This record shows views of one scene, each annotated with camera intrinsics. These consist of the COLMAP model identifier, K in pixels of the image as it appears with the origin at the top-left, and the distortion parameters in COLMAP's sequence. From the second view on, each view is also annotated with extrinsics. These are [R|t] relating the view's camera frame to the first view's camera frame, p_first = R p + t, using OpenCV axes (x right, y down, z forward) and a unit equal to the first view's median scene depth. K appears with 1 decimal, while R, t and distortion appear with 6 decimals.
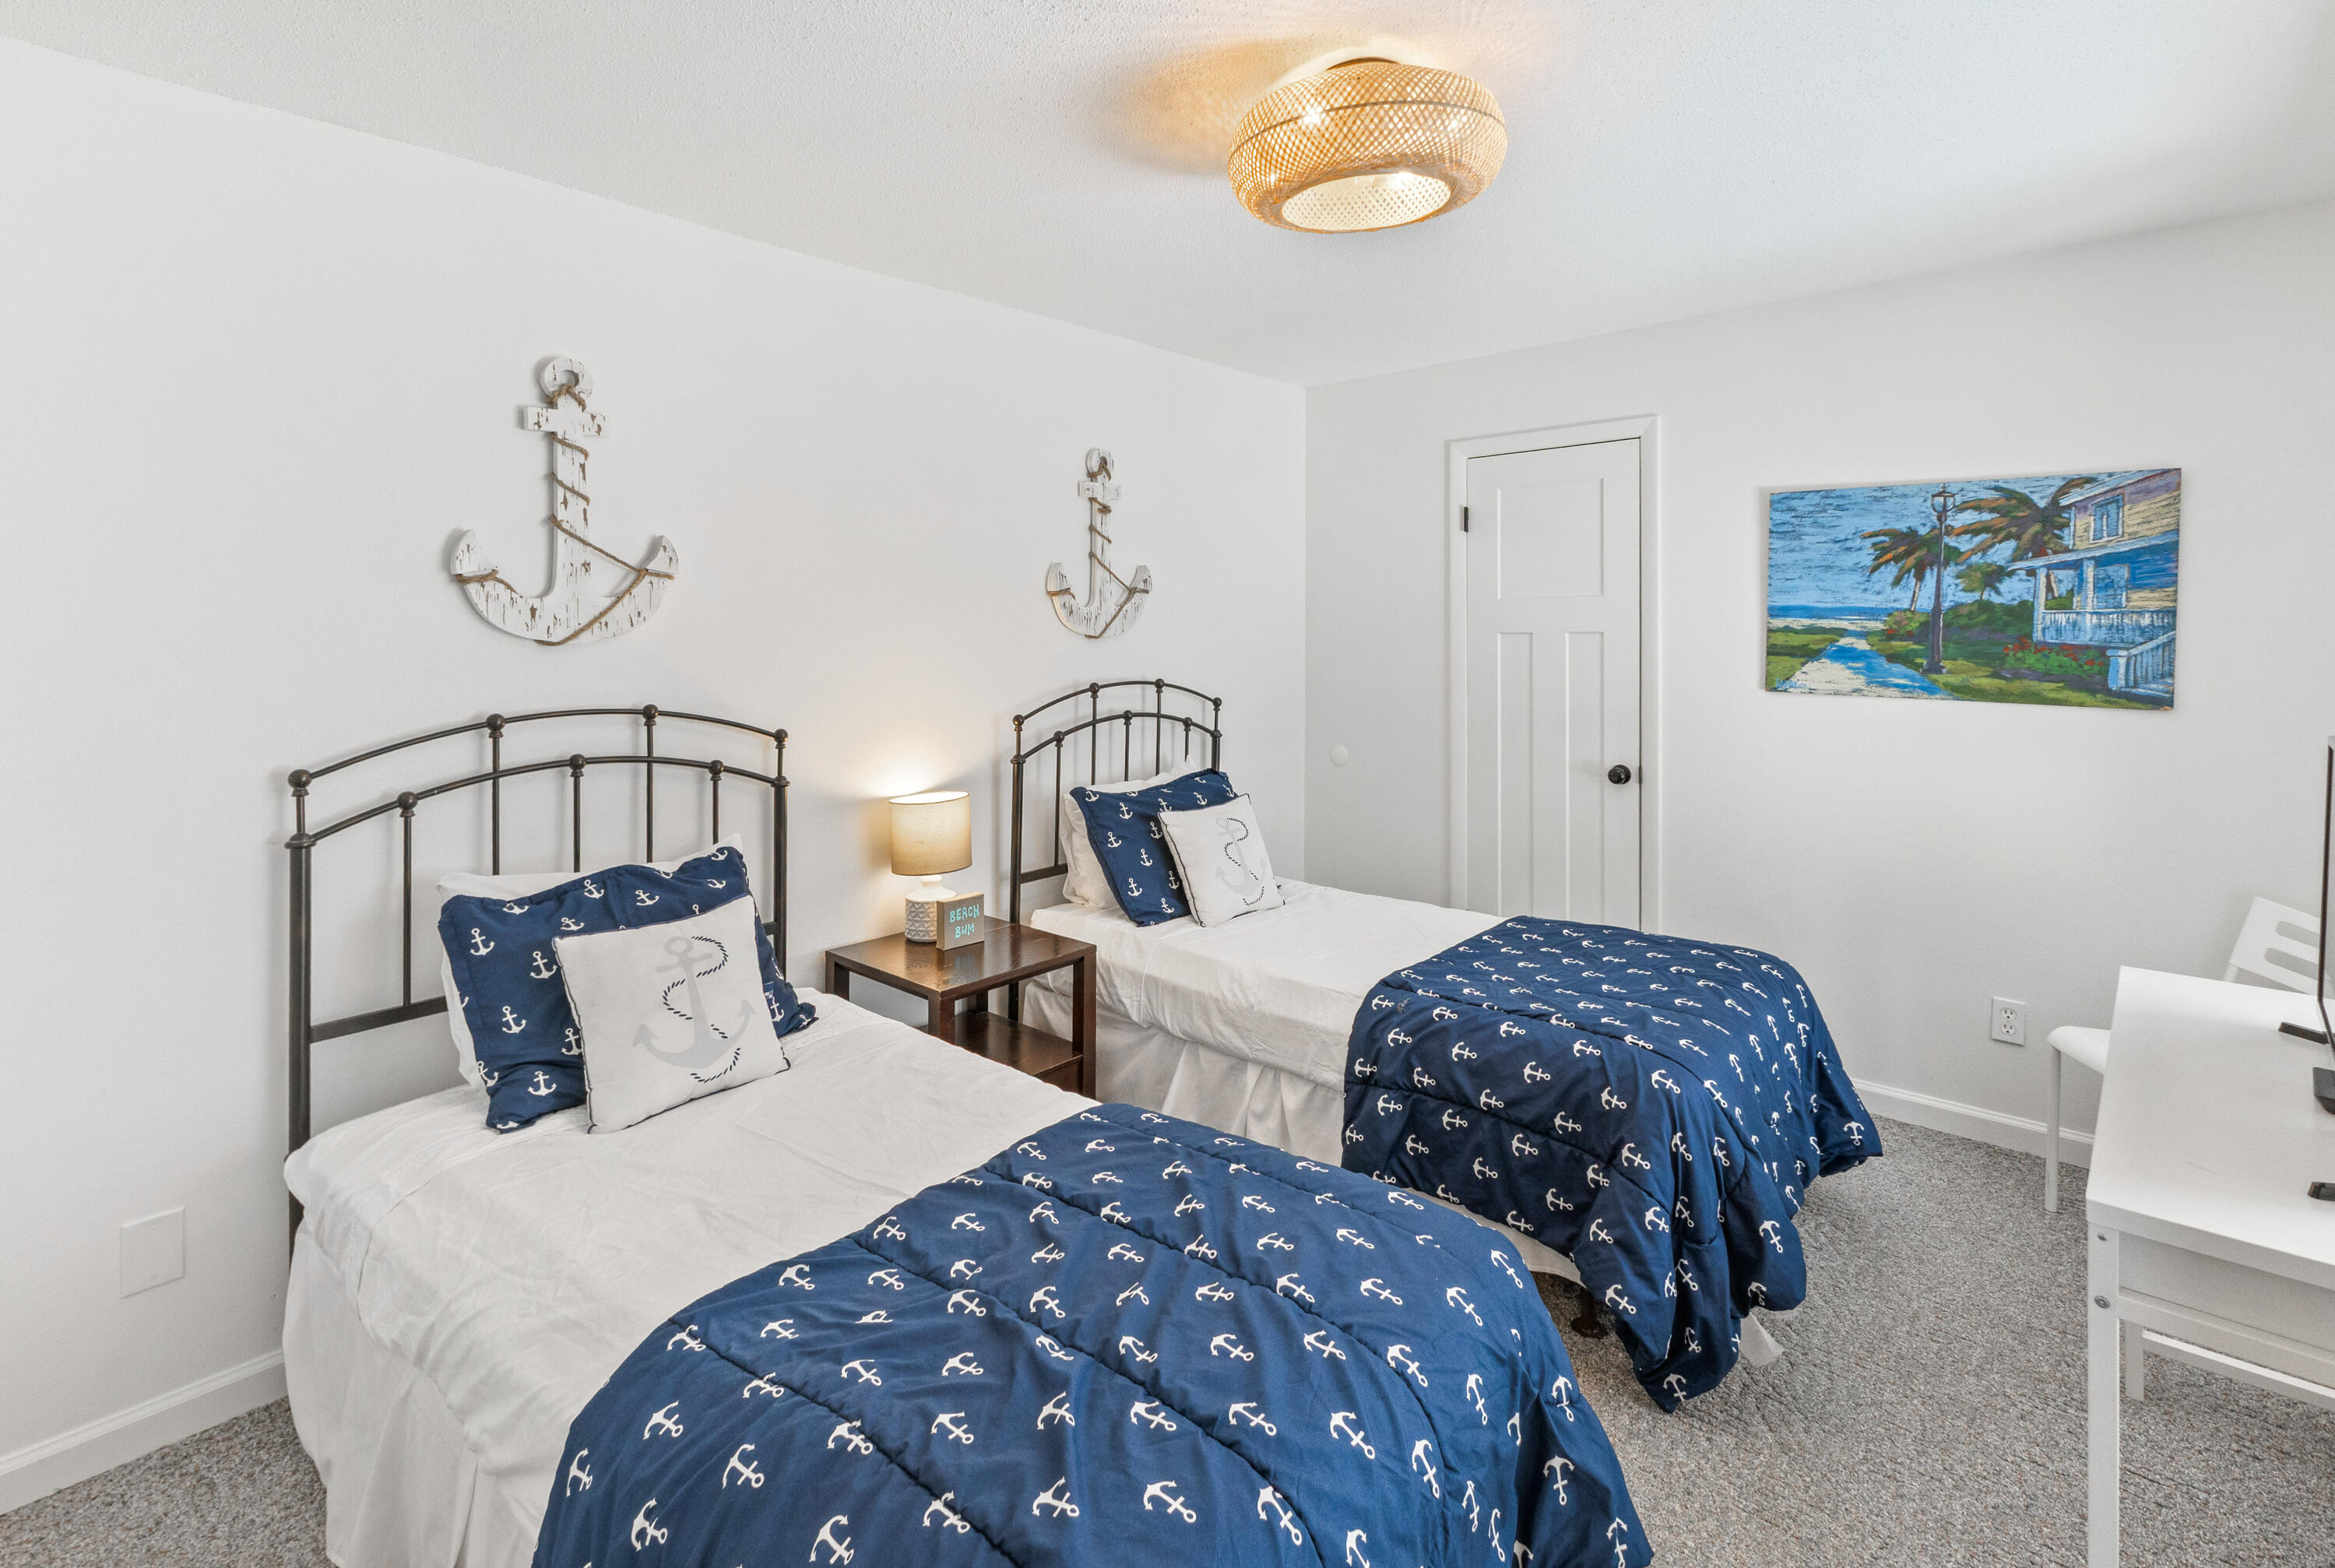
lens RADIAL K [[1069.0, 0, 1169.8], [0, 1069.0, 636.6], [0, 0, 1]] dist [-0.000035, -0.000046]
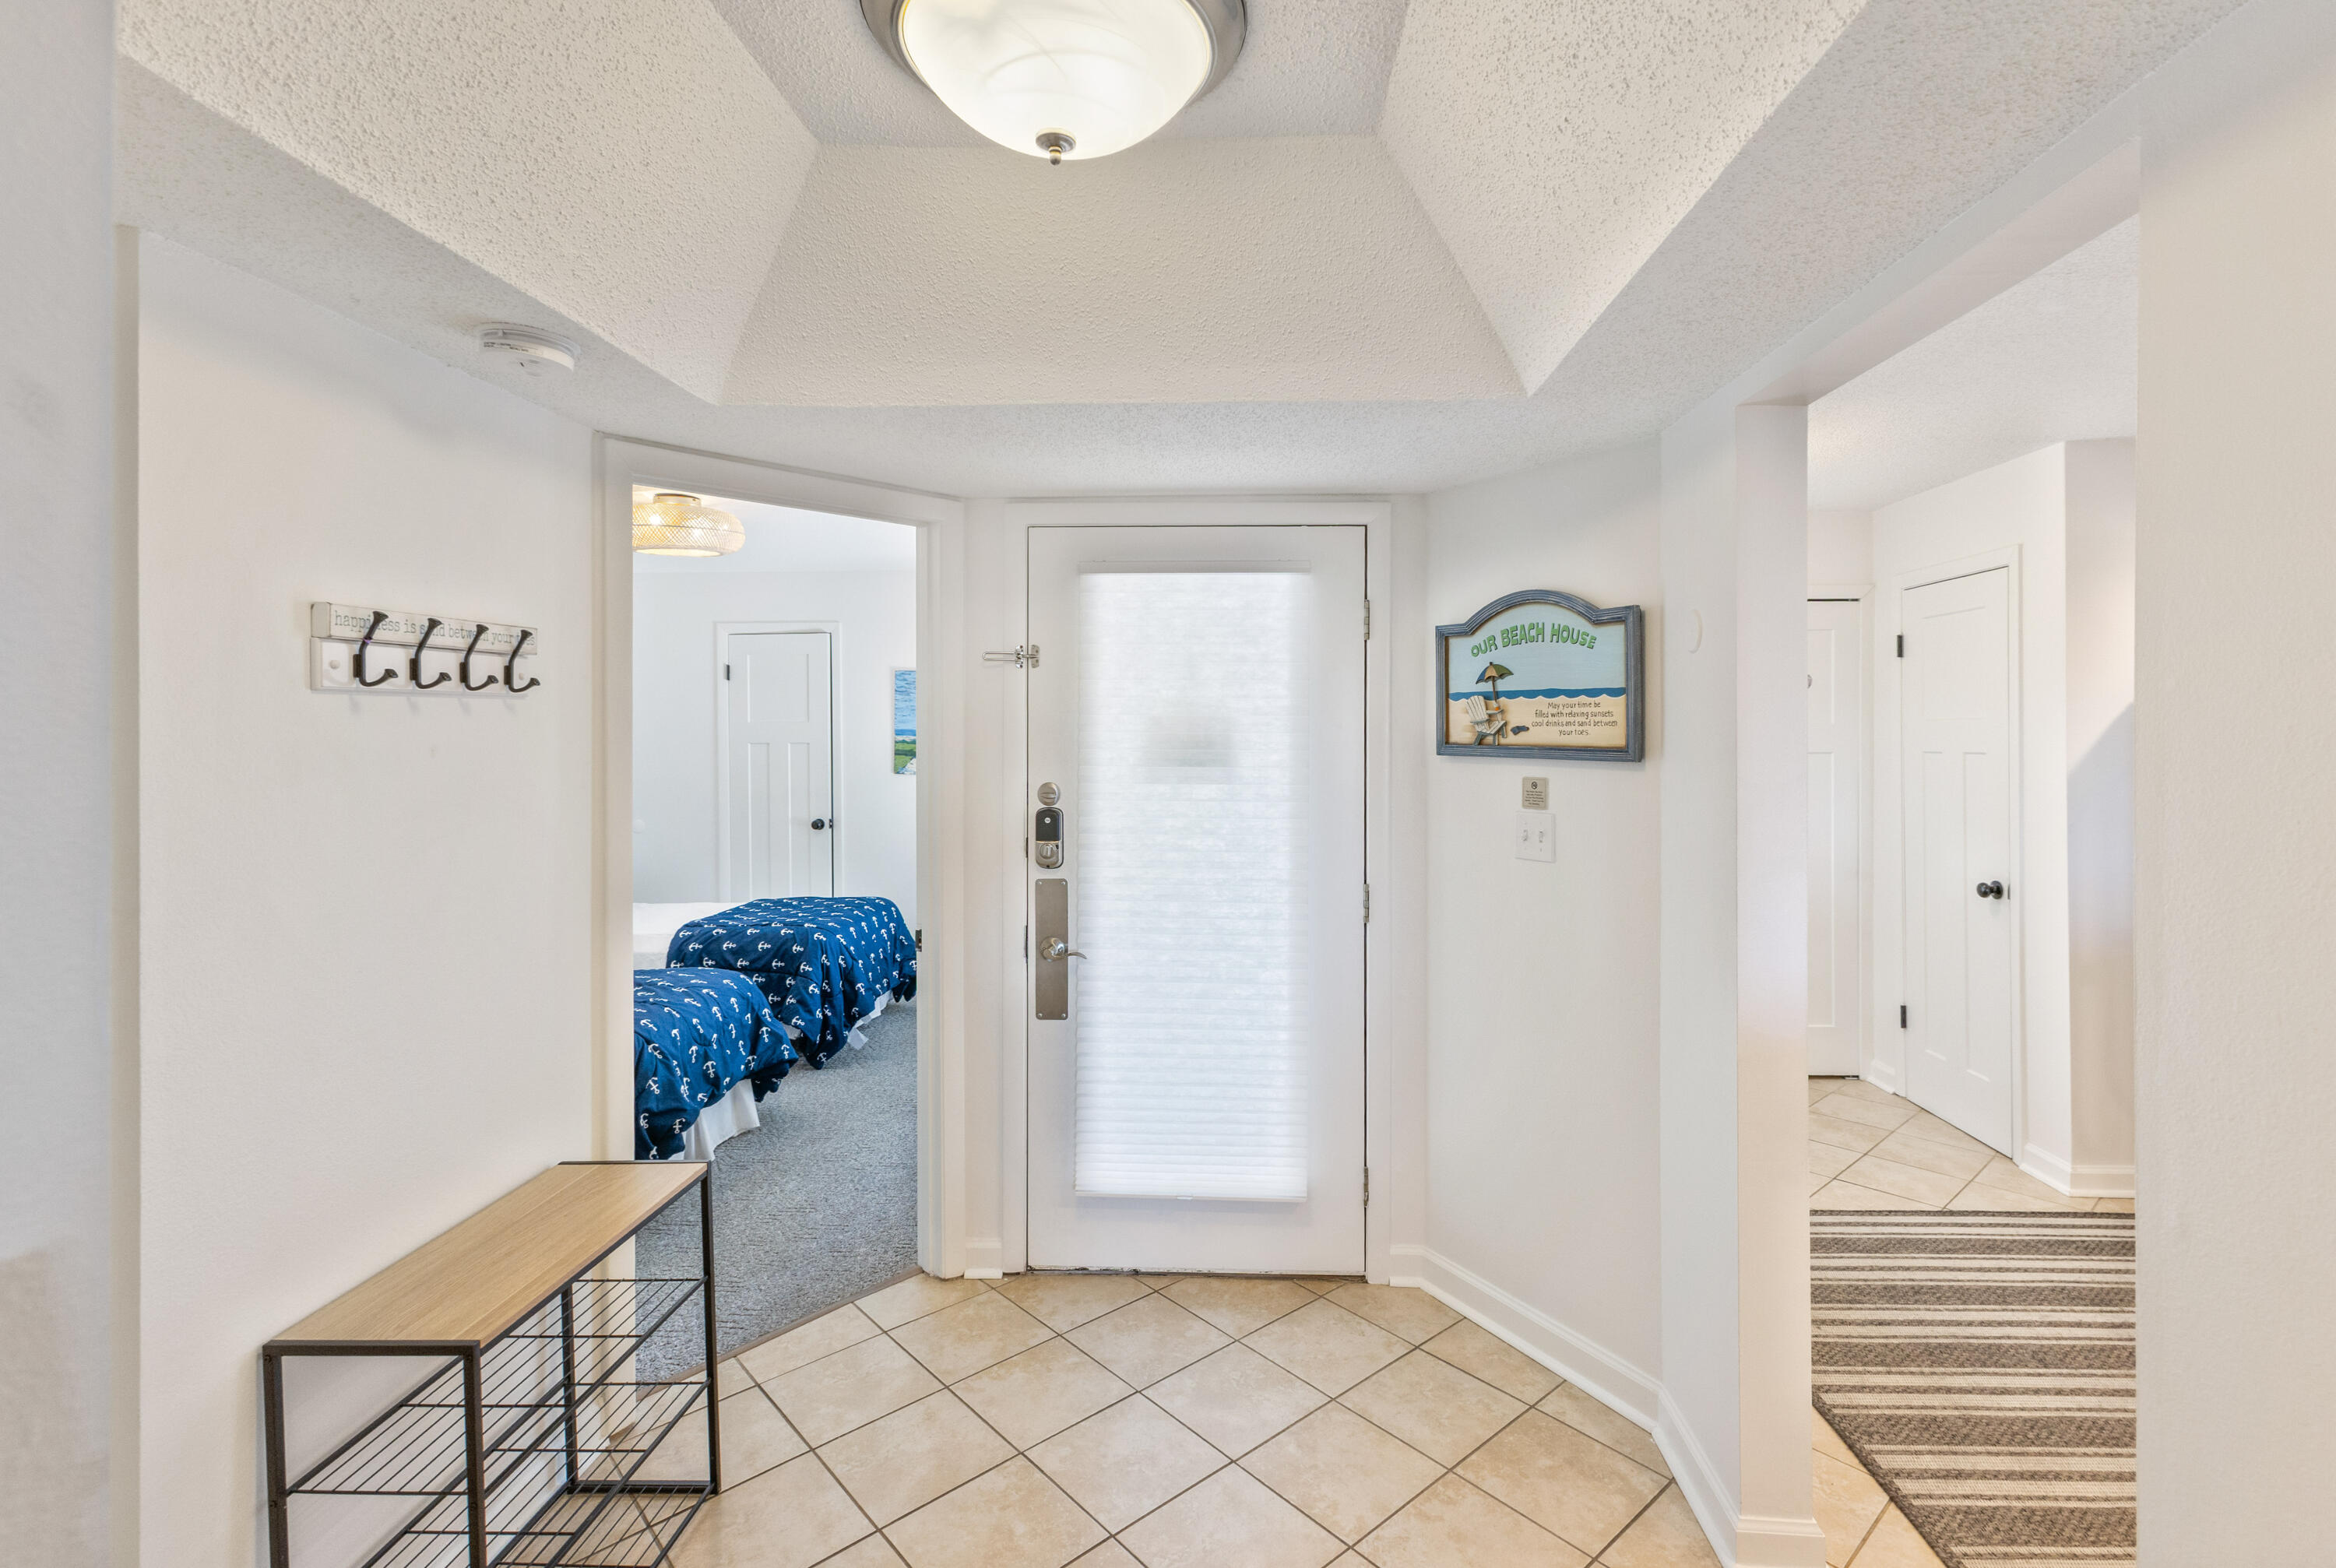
lens RADIAL K [[1058.8, 0, 1200.7], [0, 1058.8, 737.0], [0, 0, 1]] dist [0.001085, 0.000280]
pose [[0.768637, -0.001638, 0.639683, -0.267396], [0.003810, 0.999991, -0.002017, -0.010359], [-0.639674, 0.003988, 0.768636, -0.929615]]
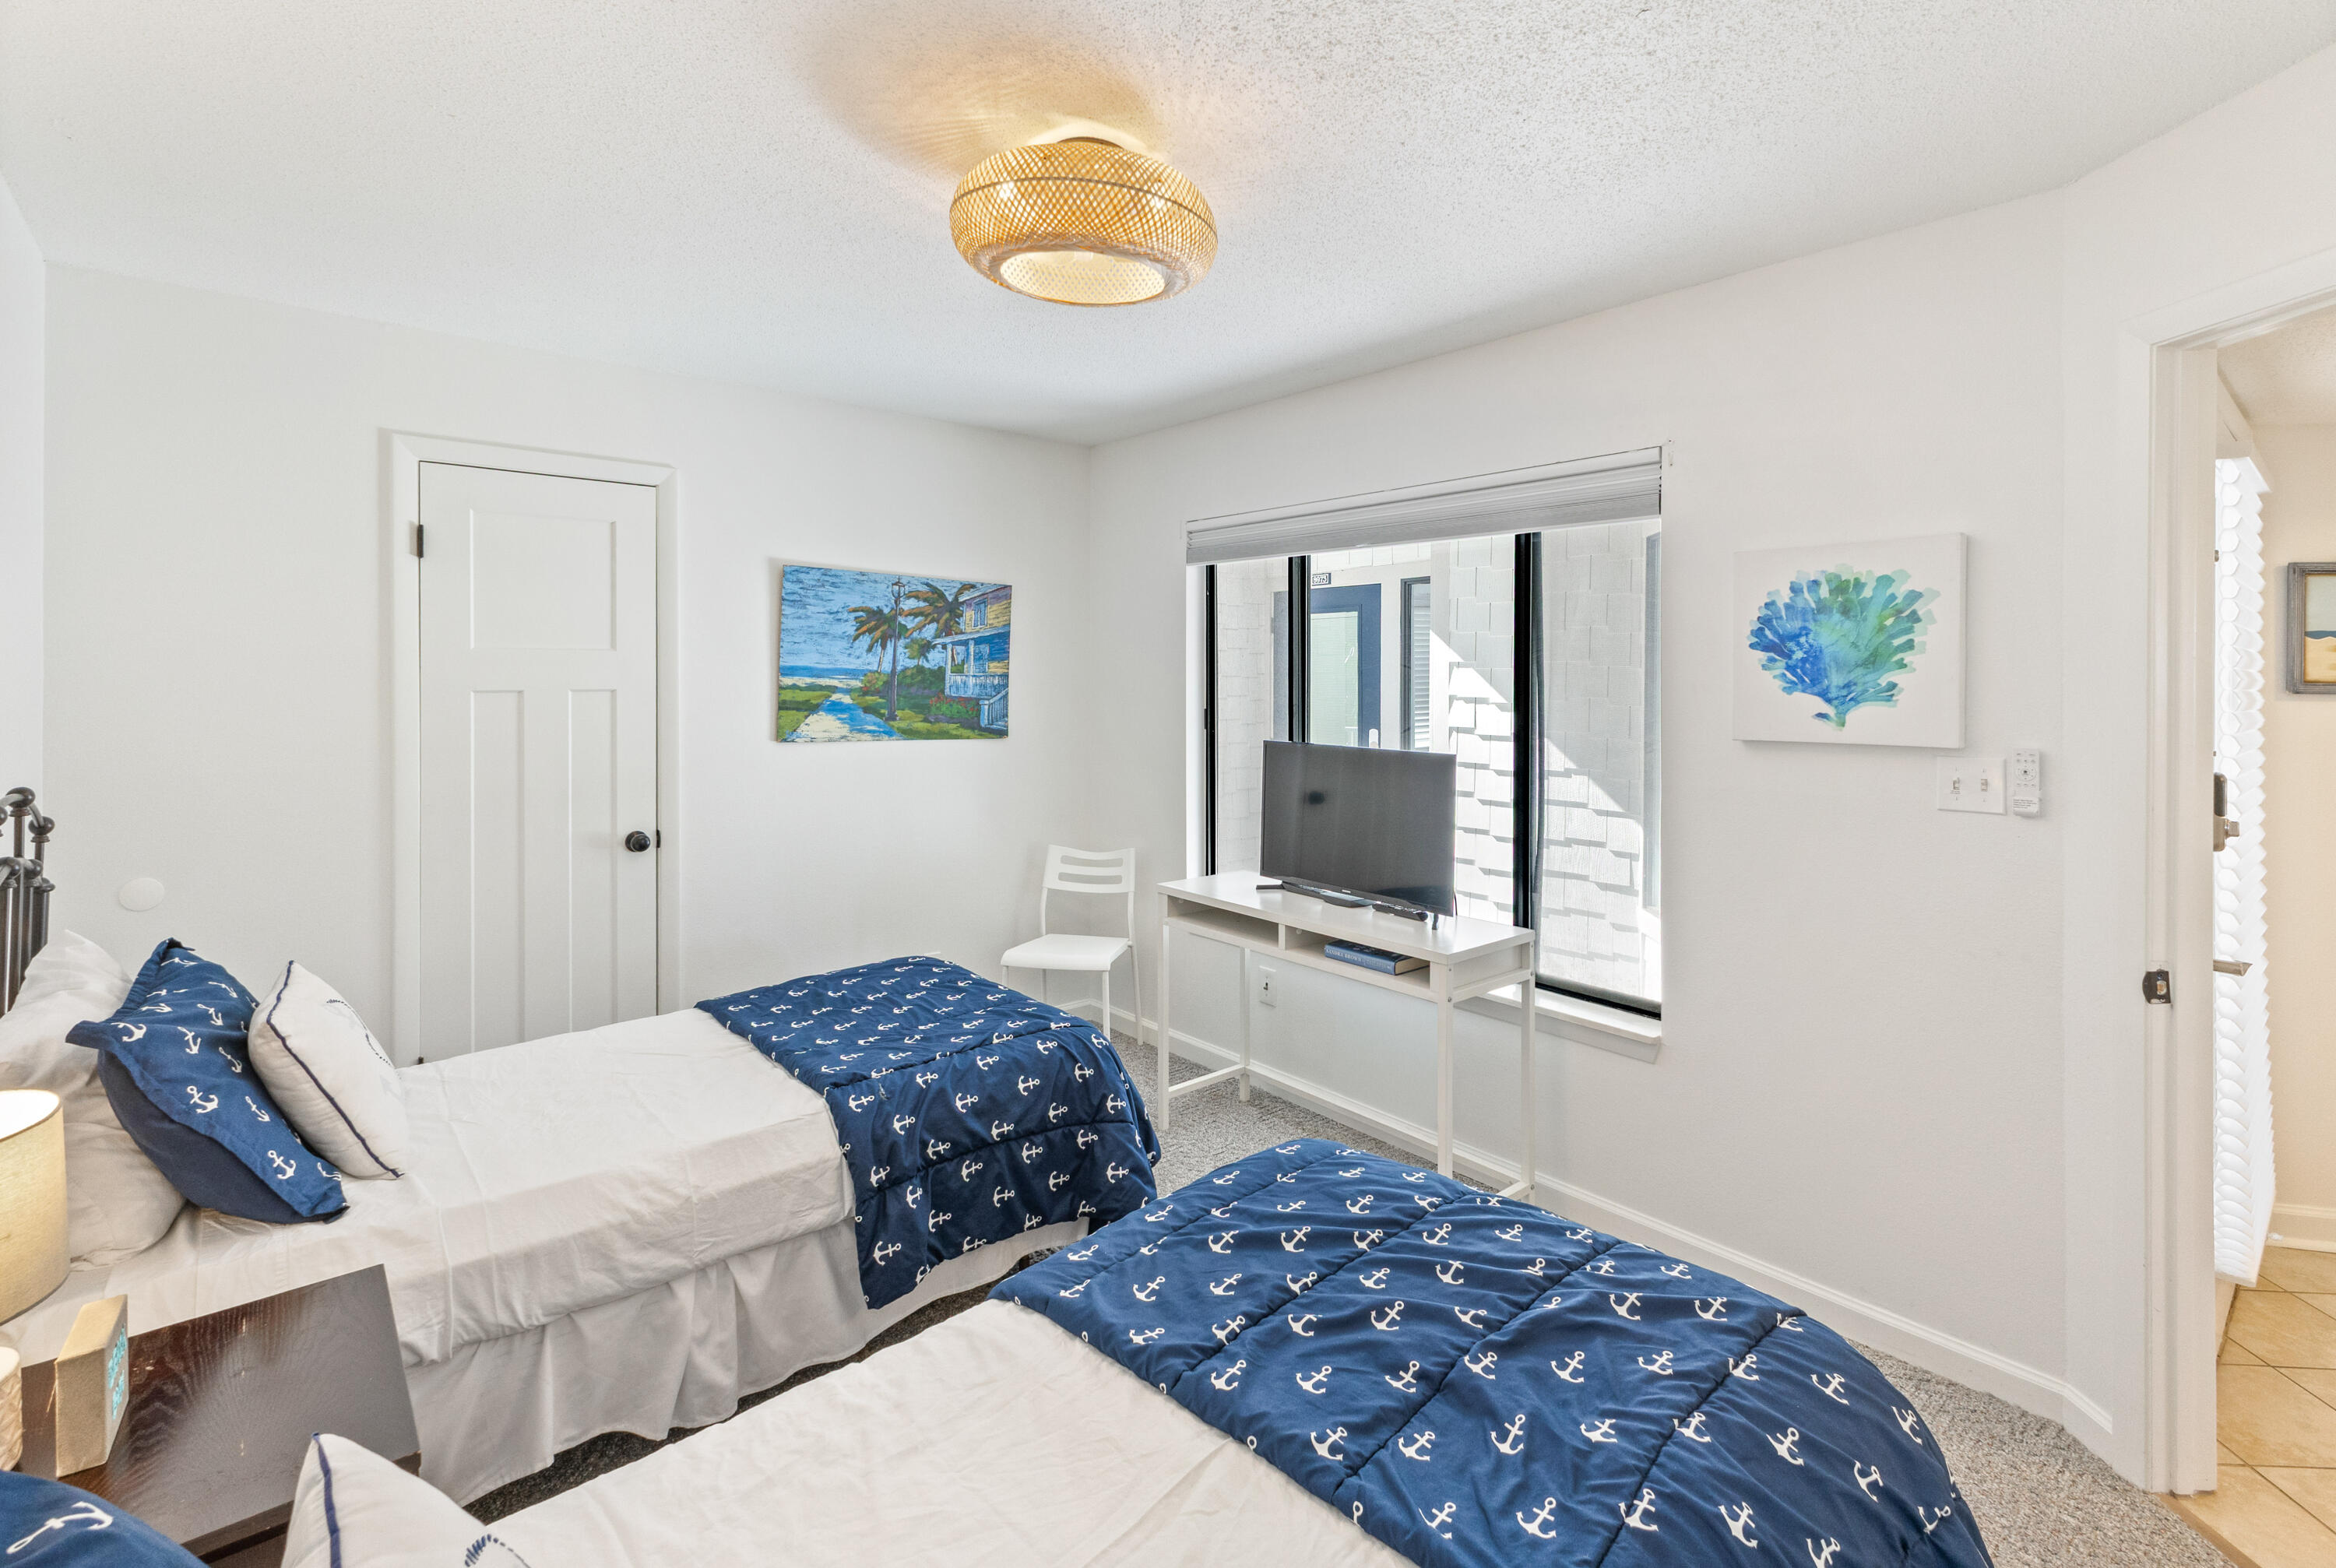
lens RADIAL K [[1056.9, 0, 1165.6], [0, 1056.9, 689.7], [0, 0, 1]] dist [0.001131, 0.000186]
pose [[0.139174, -0.003805, 0.990261, -0.544622], [0.004722, 0.999984, 0.003179, -0.006059], [-0.990257, 0.004234, 0.139189, 0.519367]]
